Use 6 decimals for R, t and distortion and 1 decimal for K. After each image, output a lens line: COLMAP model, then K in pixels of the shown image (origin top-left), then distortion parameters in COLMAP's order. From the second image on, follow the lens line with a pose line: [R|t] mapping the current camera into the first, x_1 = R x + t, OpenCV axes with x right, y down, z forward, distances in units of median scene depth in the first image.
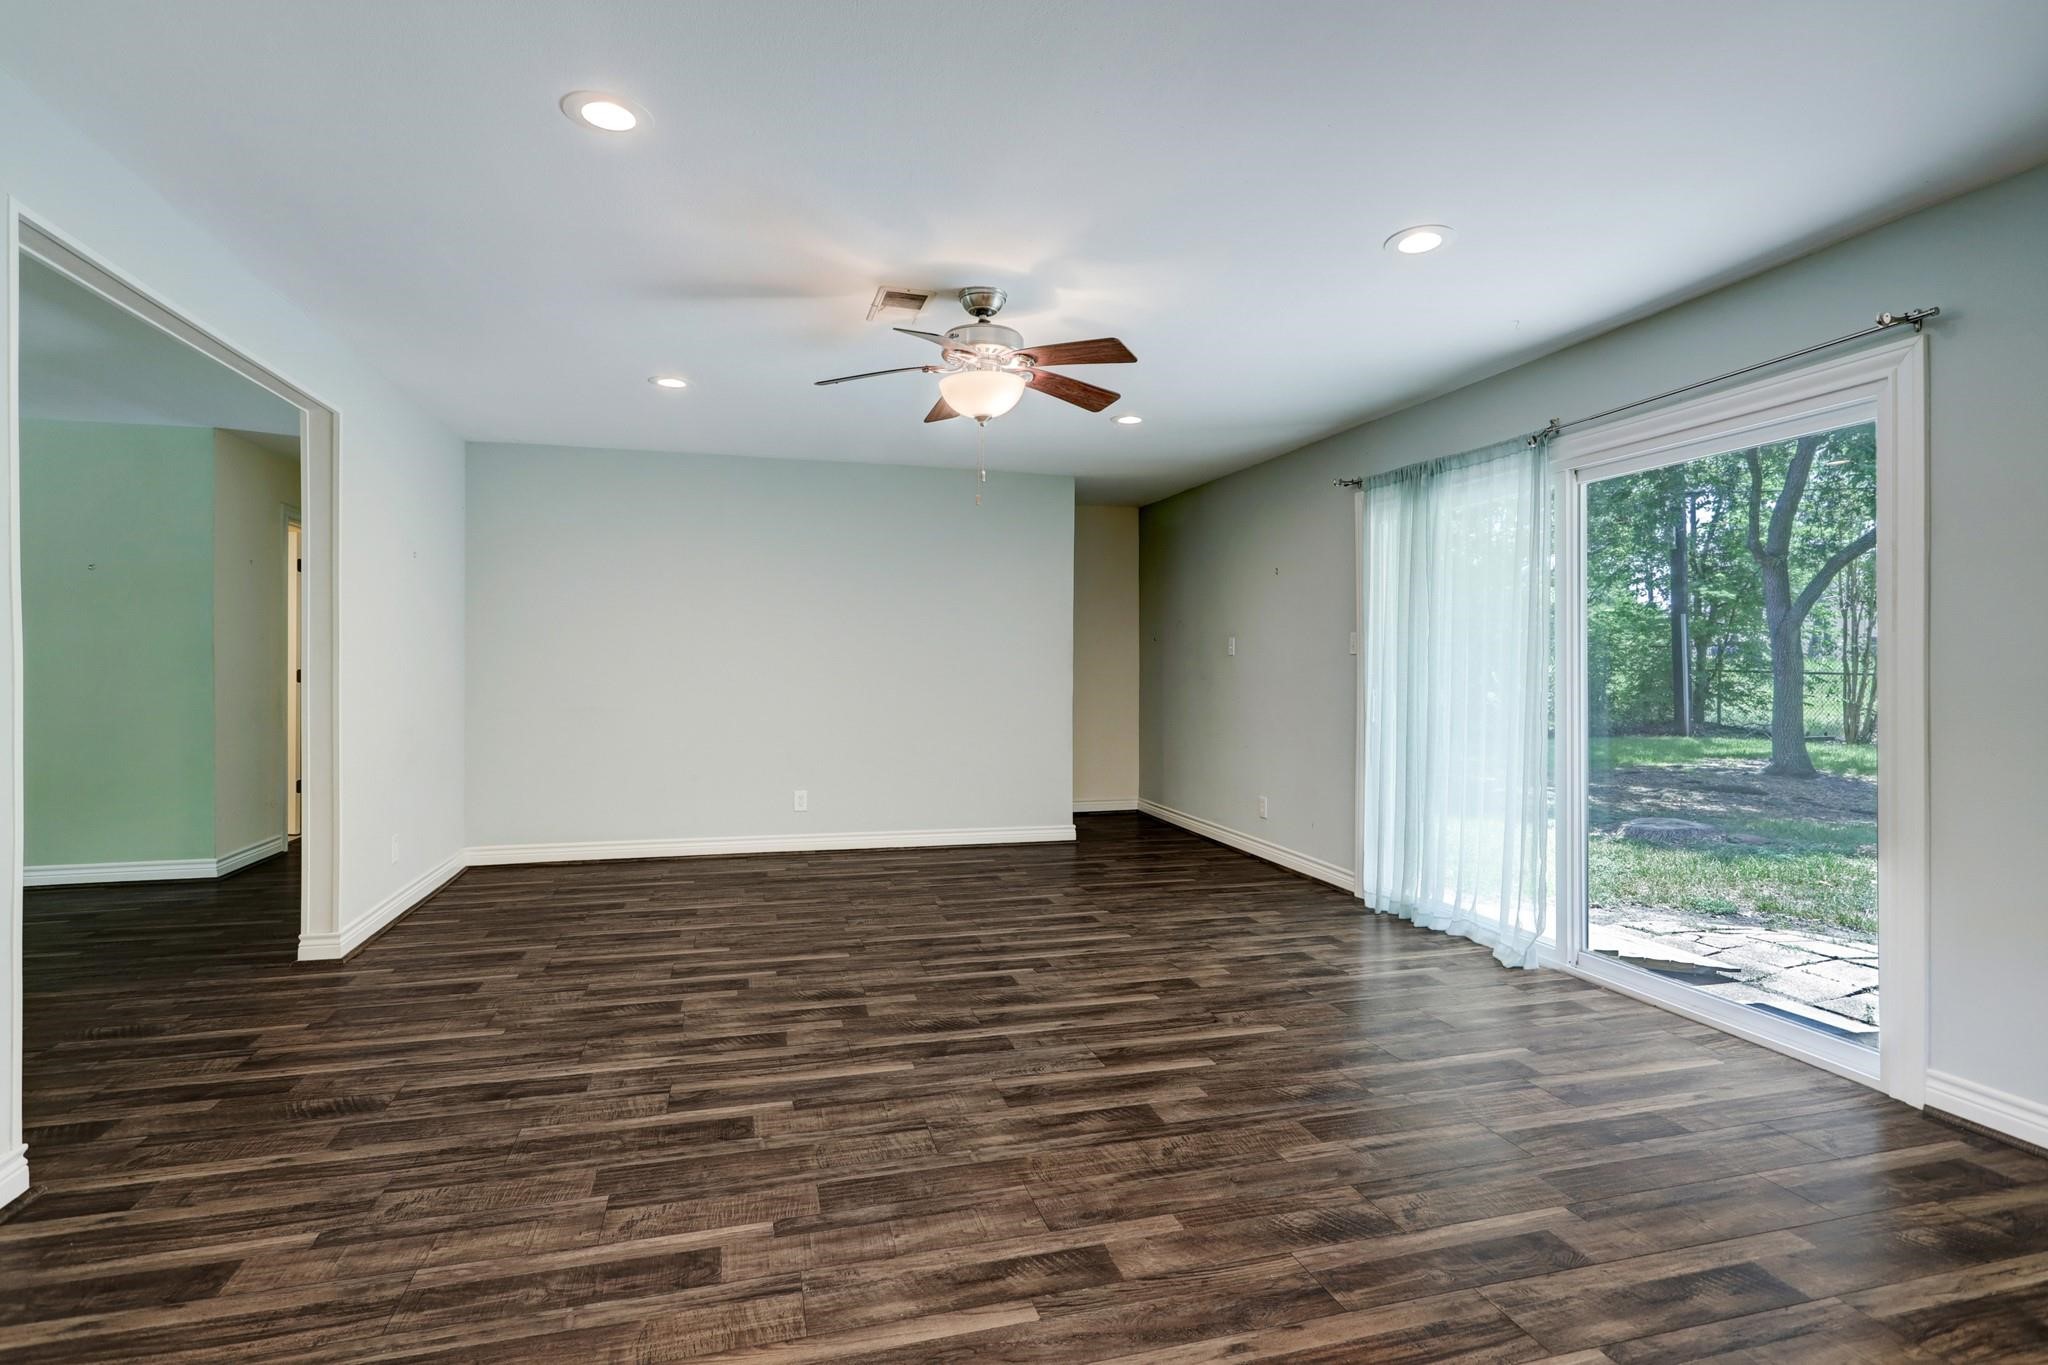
lens RADIAL K [[996.3, 0, 1015.2], [0, 996.3, 666.1], [0, 0, 1]] dist [-0.001271, 0.000582]
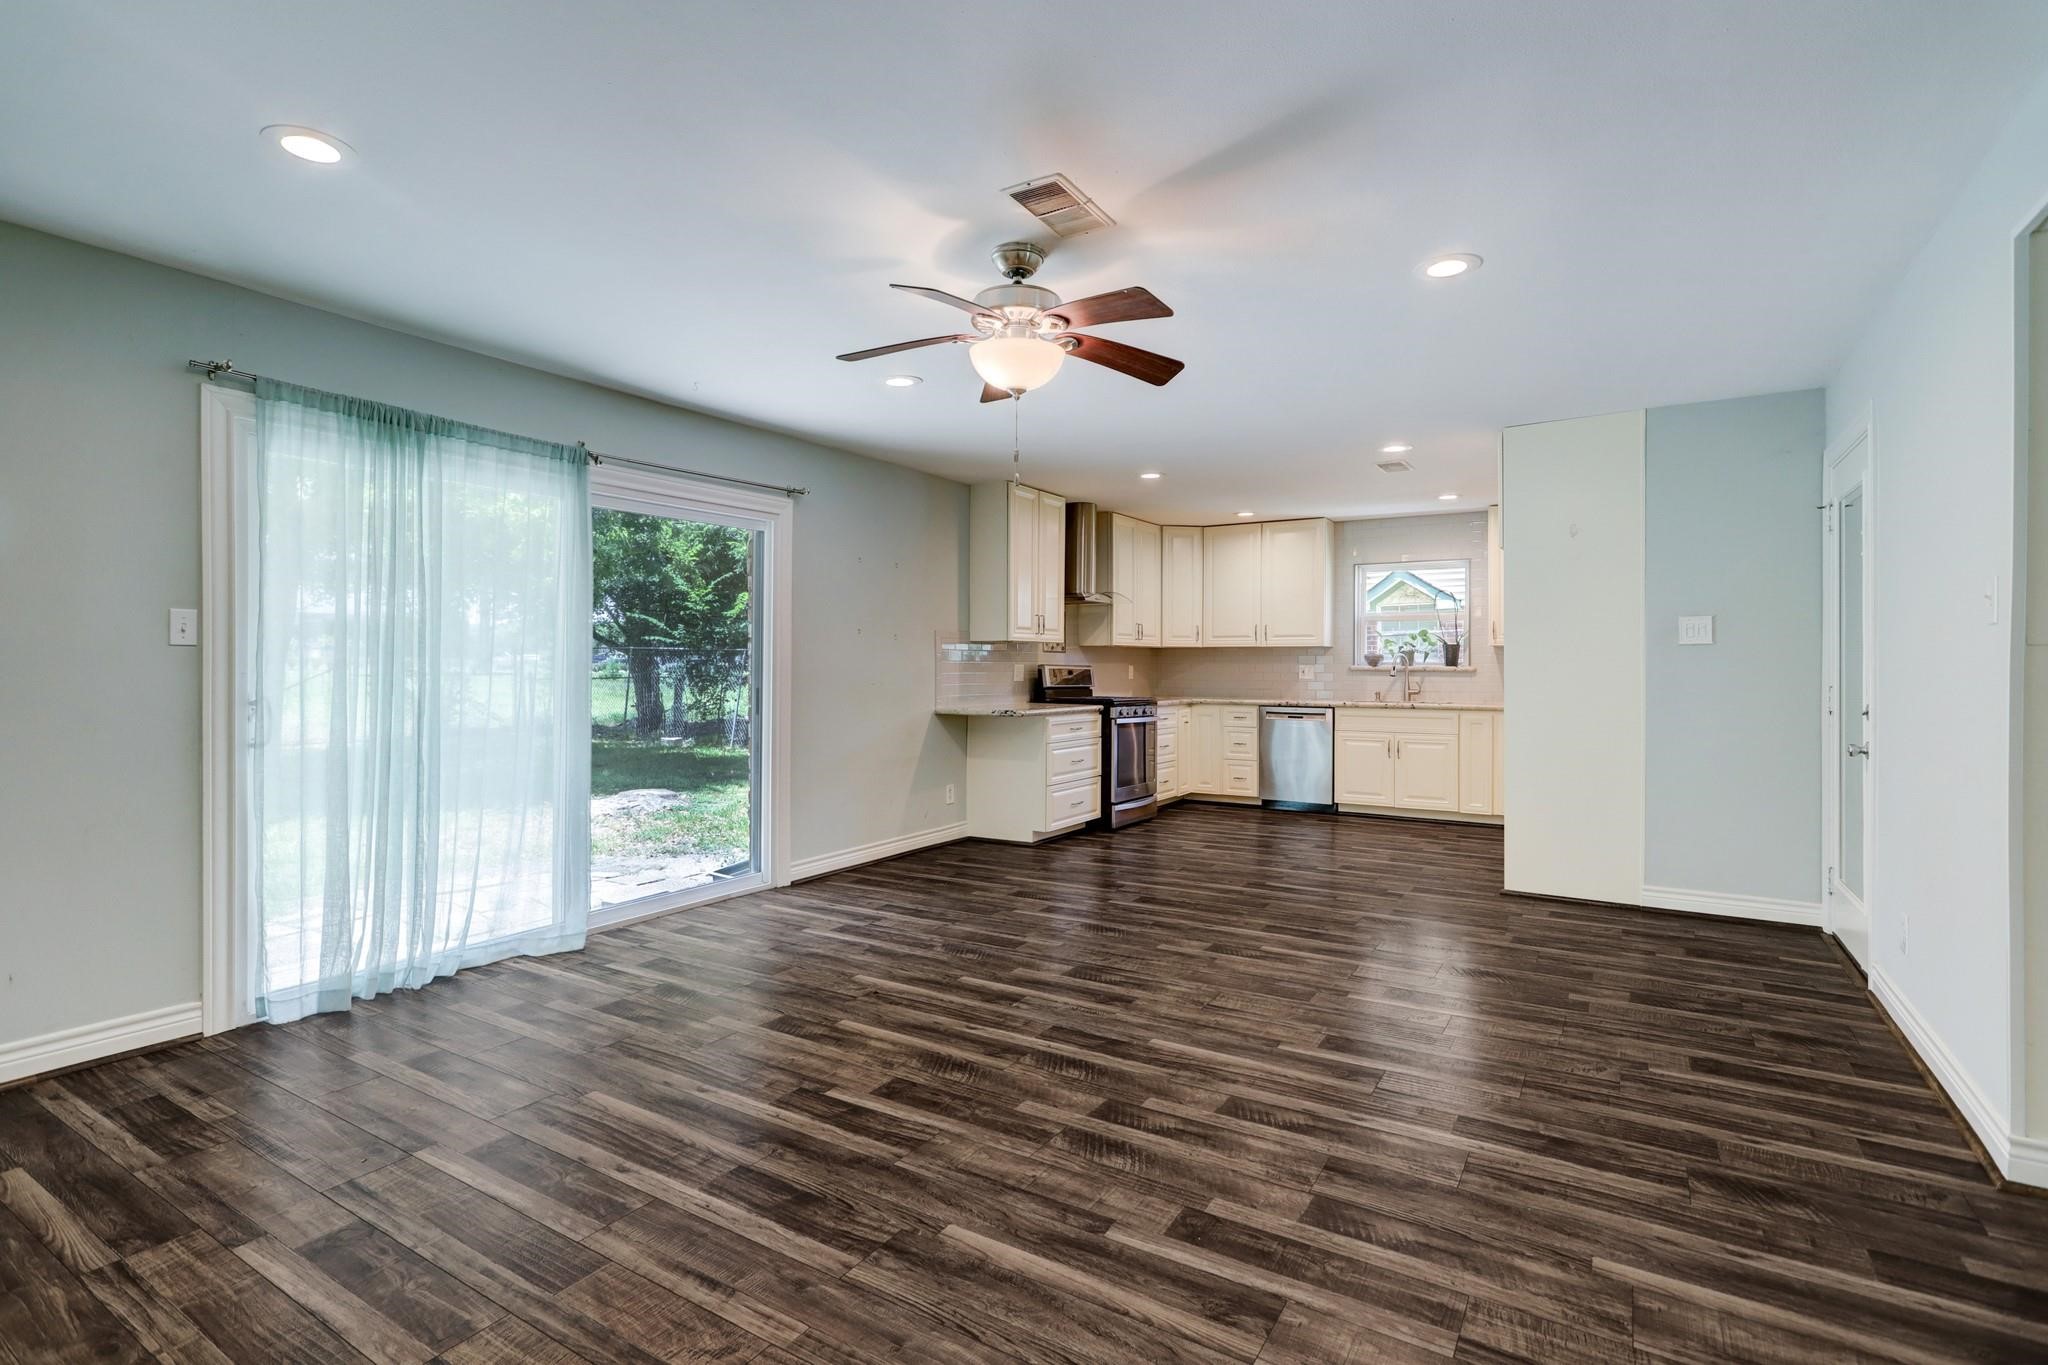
lens RADIAL K [[996.3, 0, 1015.2], [0, 996.3, 666.1], [0, 0, 1]] dist [-0.001271, 0.000582]
pose [[-0.678435, -0.002616, 0.734655, -0.742590], [-0.001946, 0.999997, 0.001764, -0.001565], [-0.734658, -0.000233, -0.678438, 1.727980]]
